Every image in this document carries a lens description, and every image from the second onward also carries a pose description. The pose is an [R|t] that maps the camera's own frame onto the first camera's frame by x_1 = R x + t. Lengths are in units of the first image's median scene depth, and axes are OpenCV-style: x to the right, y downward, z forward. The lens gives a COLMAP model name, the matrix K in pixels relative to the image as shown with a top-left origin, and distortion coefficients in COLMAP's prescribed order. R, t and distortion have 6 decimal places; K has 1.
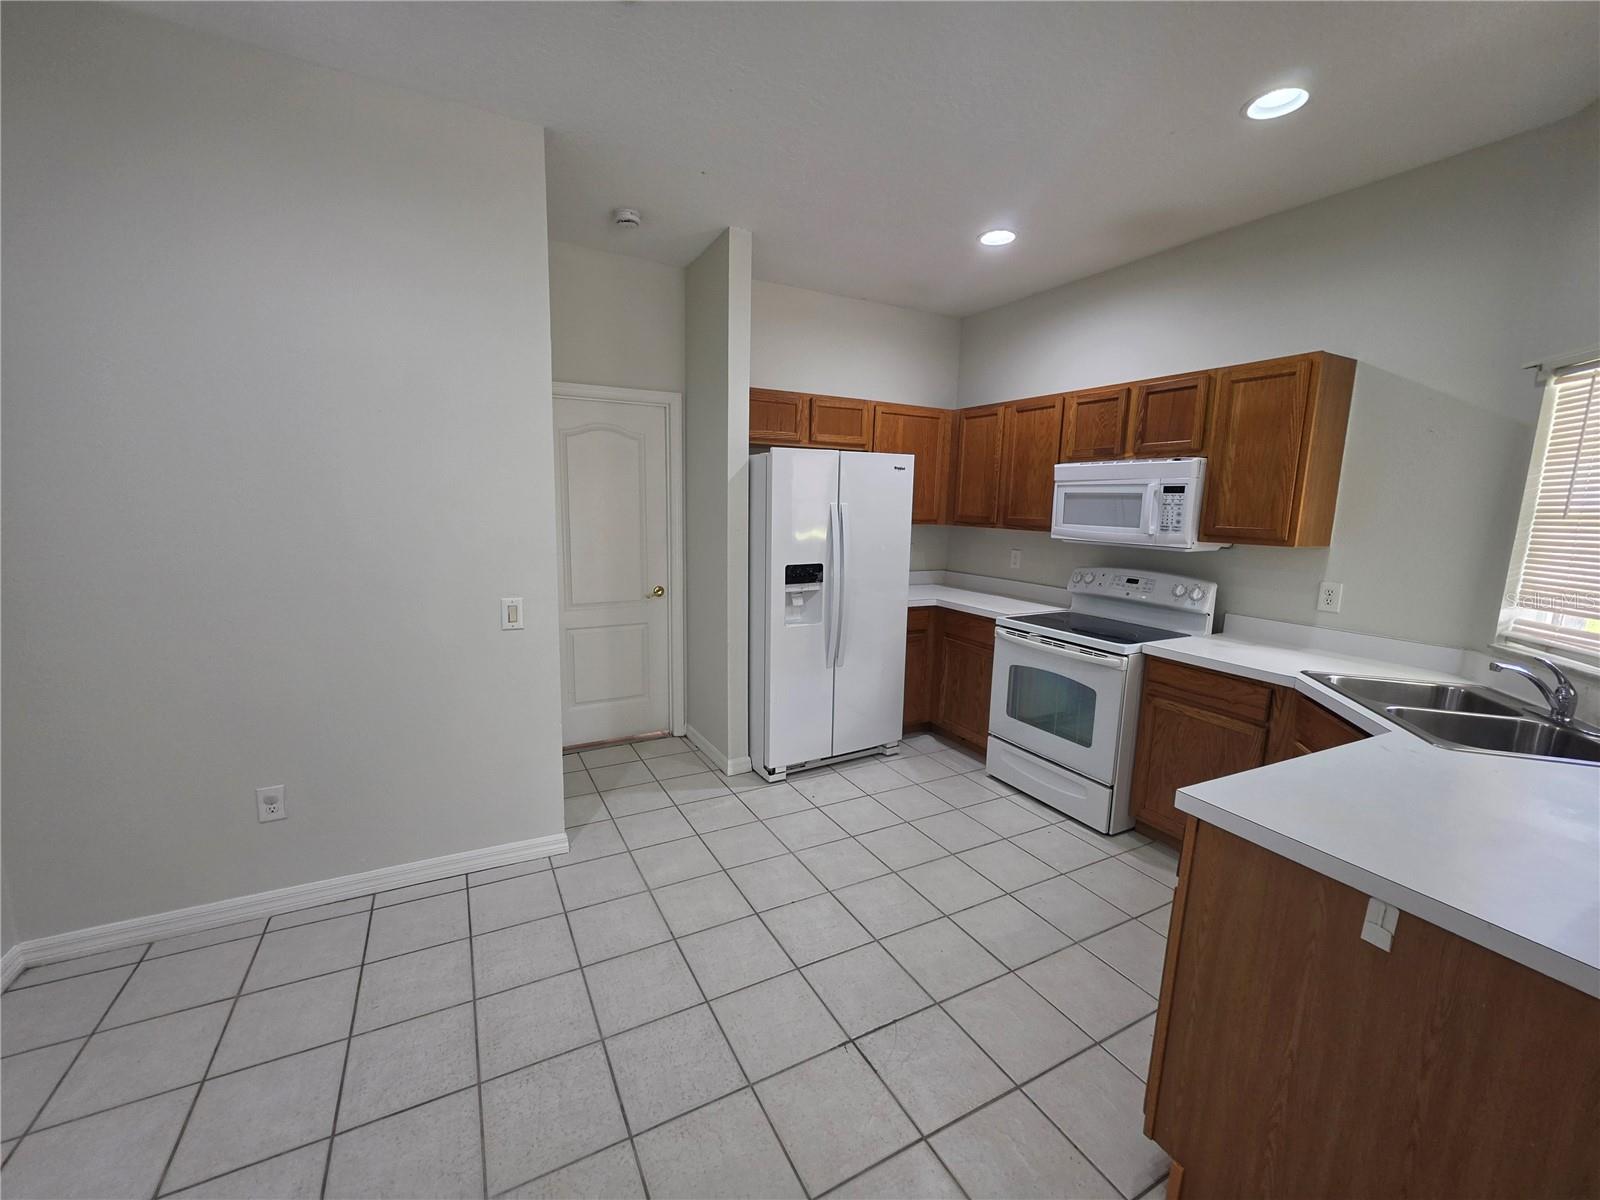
lens RADIAL K [[639.1, 0, 780.8], [0, 639.1, 598.9], [0, 0, 1]] dist [0.000011, 0.001203]
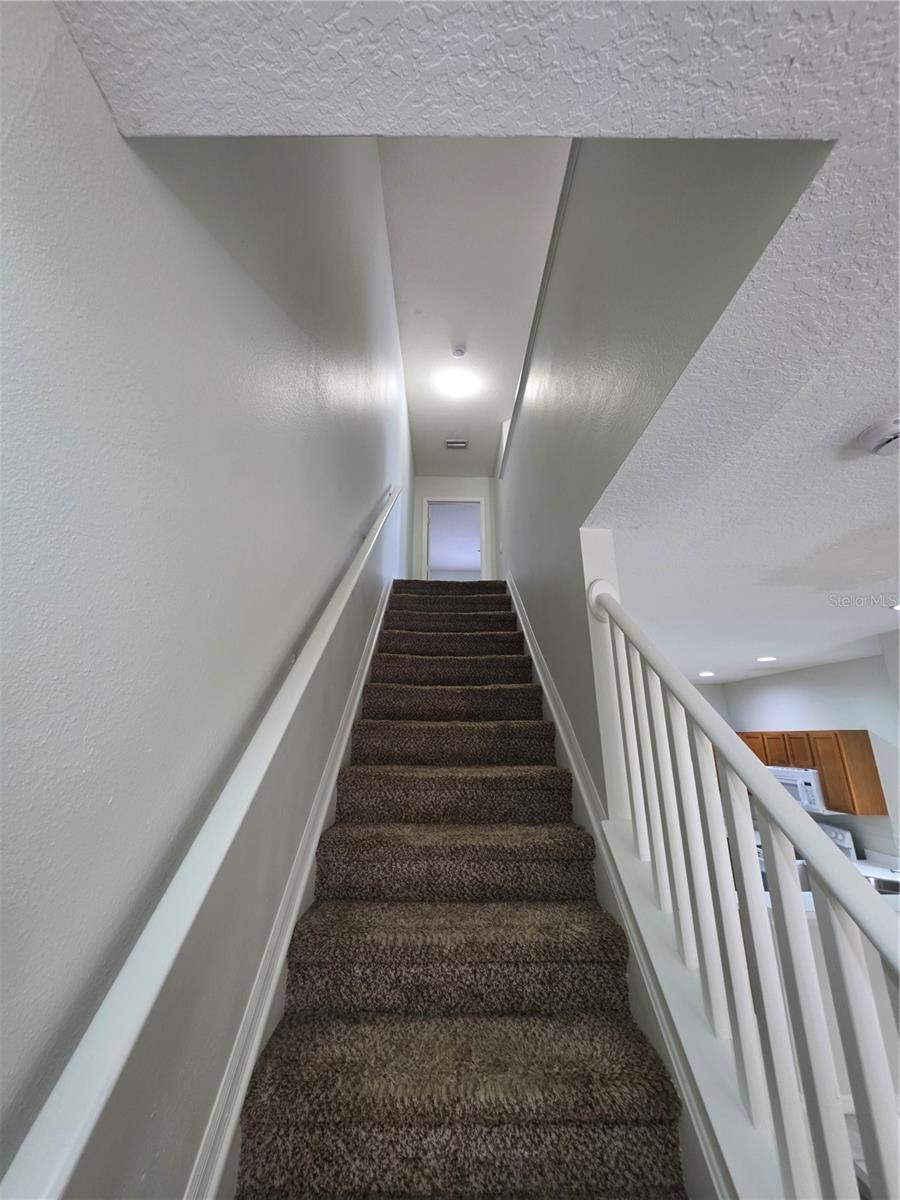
lens RADIAL K [[479.3, 0, 447.8], [0, 479.3, 588.0], [0, 0, 1]] dist [0.000011, 0.001203]
pose [[0.888171, -0.155622, -0.432359, 0.296540], [-0.051543, 0.901229, -0.430268, -0.000320], [0.456614, 0.404437, 0.792423, -1.097462]]
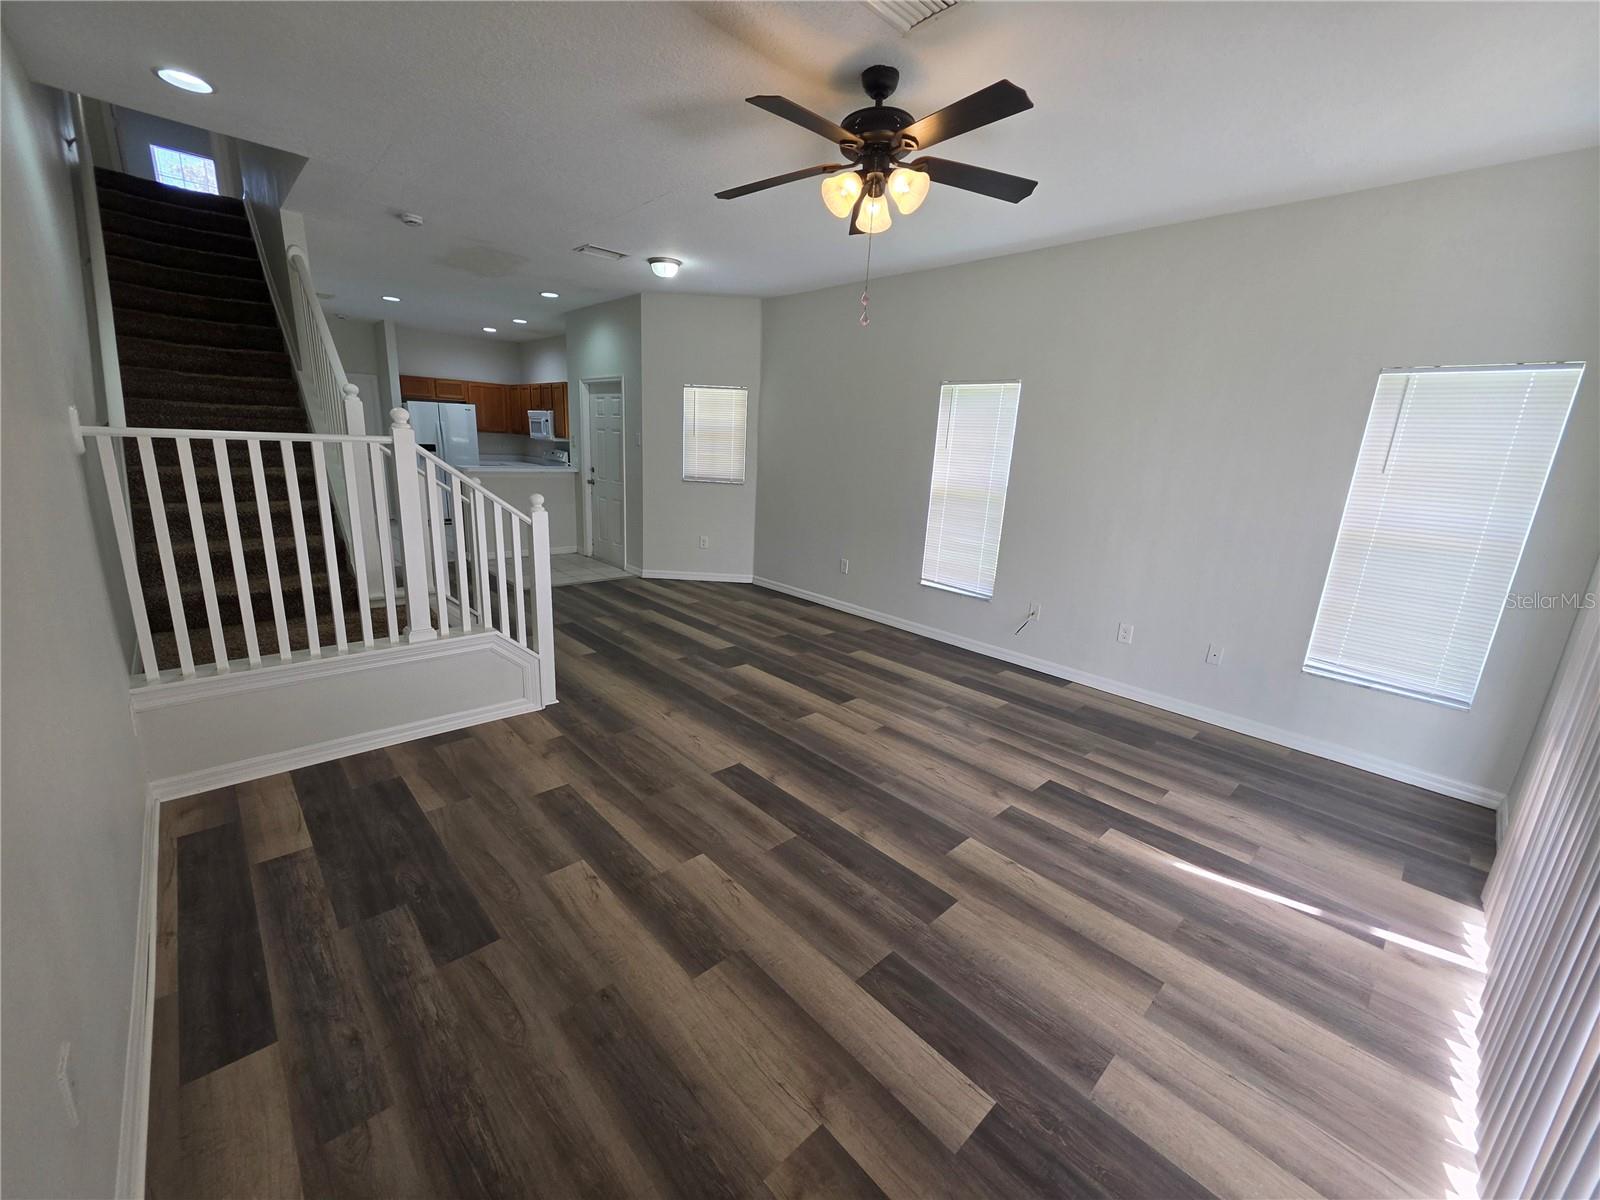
lens RADIAL K [[639.1, 0, 778.6], [0, 639.1, 598.7], [0, 0, 1]] dist [0.000011, 0.001203]
pose [[0.967812, -0.036001, 0.249087, 0.822722], [0.009631, 0.994289, 0.106286, 0.341224], [-0.251491, -0.100466, 0.962631, -2.180308]]
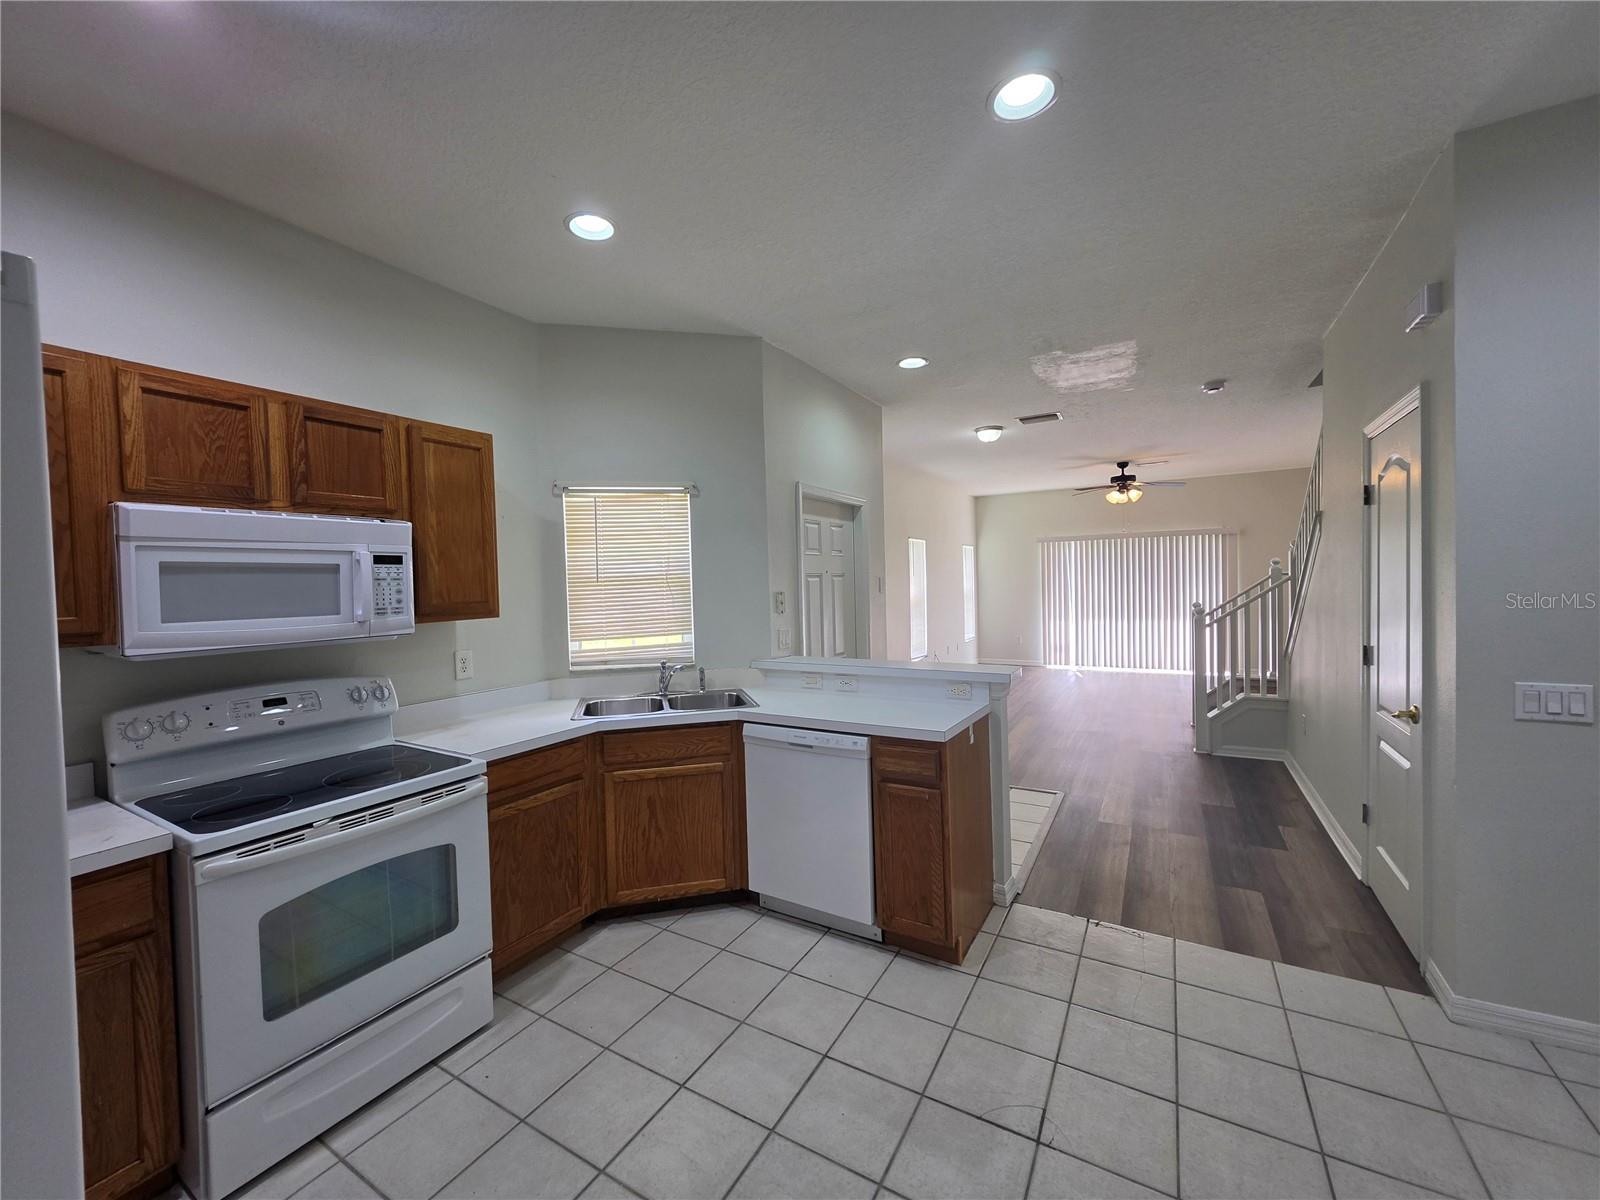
lens RADIAL K [[639.1, 0, 782.1], [0, 639.1, 599.7], [0, 0, 1]] dist [0.000011, 0.001203]
pose [[-0.525793, -0.033447, 0.849955, -0.255141], [0.141611, 0.981840, 0.126239, -0.140374], [-0.838742, 0.186739, -0.511508, 0.914968]]
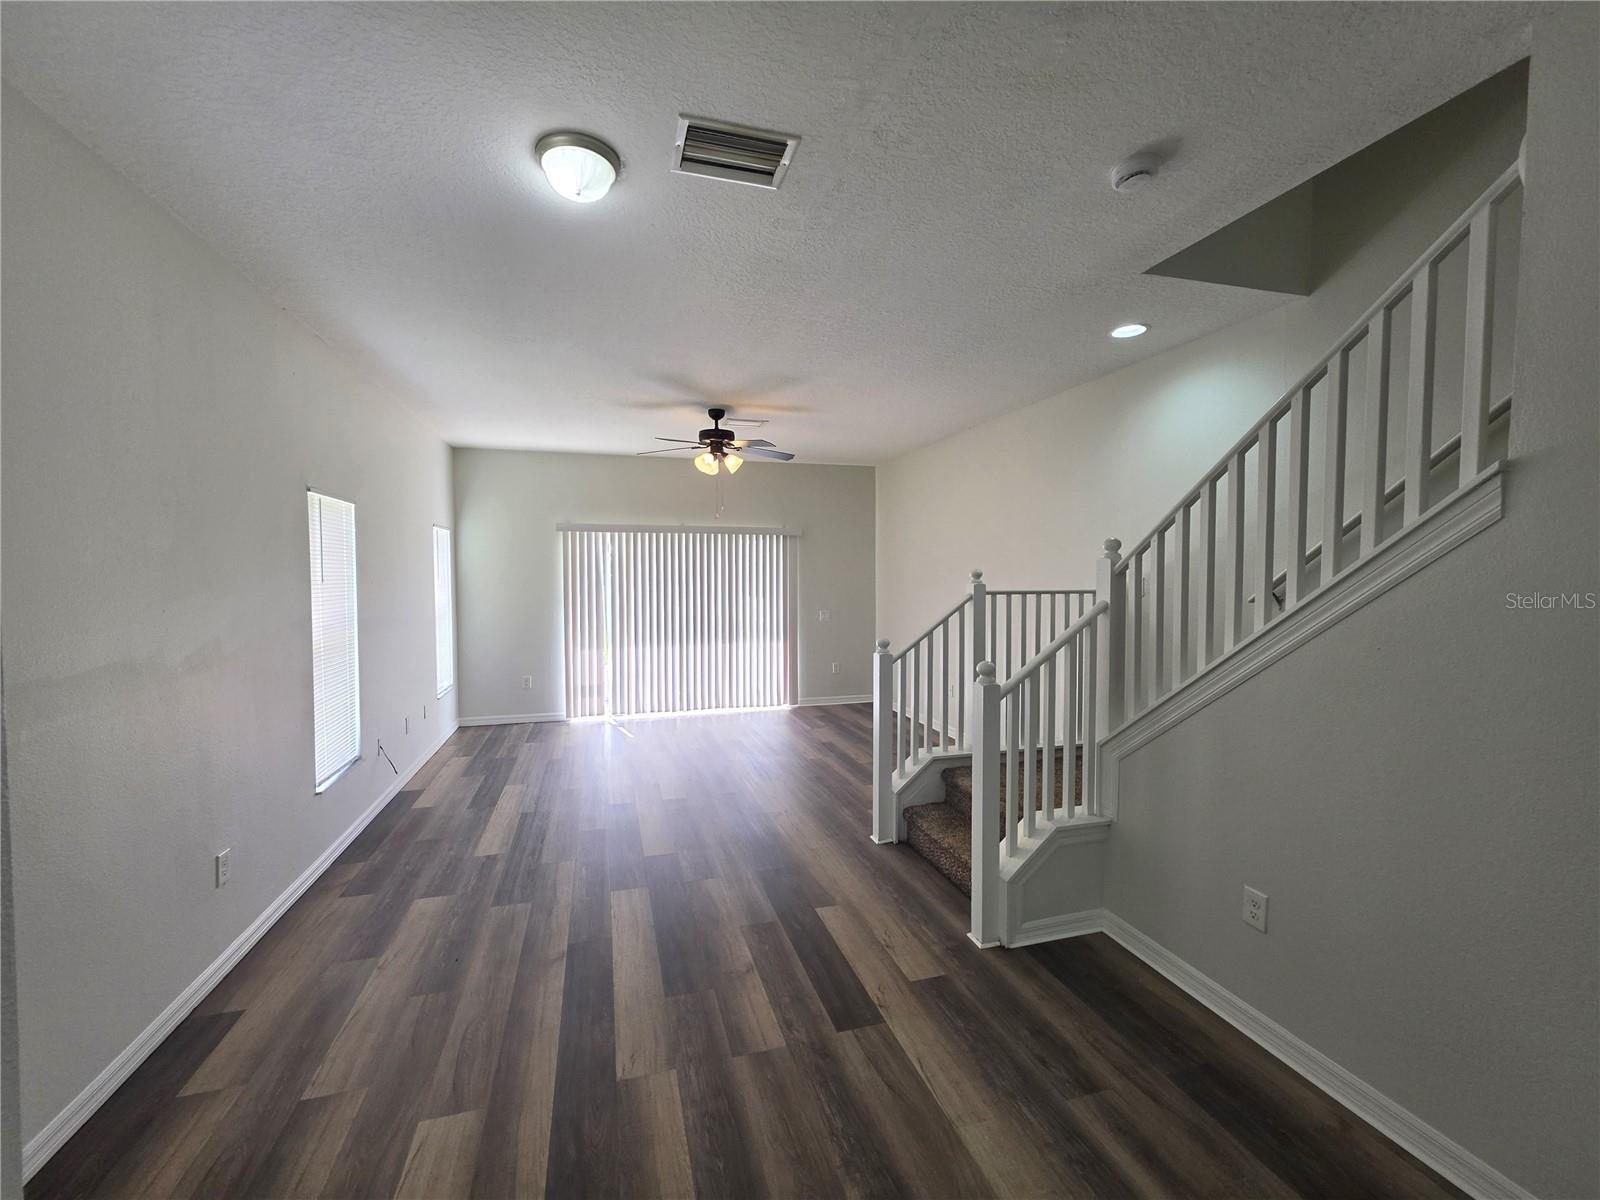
lens RADIAL K [[639.1, 0, 779.2], [0, 639.1, 592.7], [0, 0, 1]] dist [0.000011, 0.001203]
pose [[-0.977718, -0.025726, 0.208341, 0.655578], [0.012801, 0.983309, 0.181491, -0.007030], [-0.209532, 0.180114, -0.961070, 0.033480]]
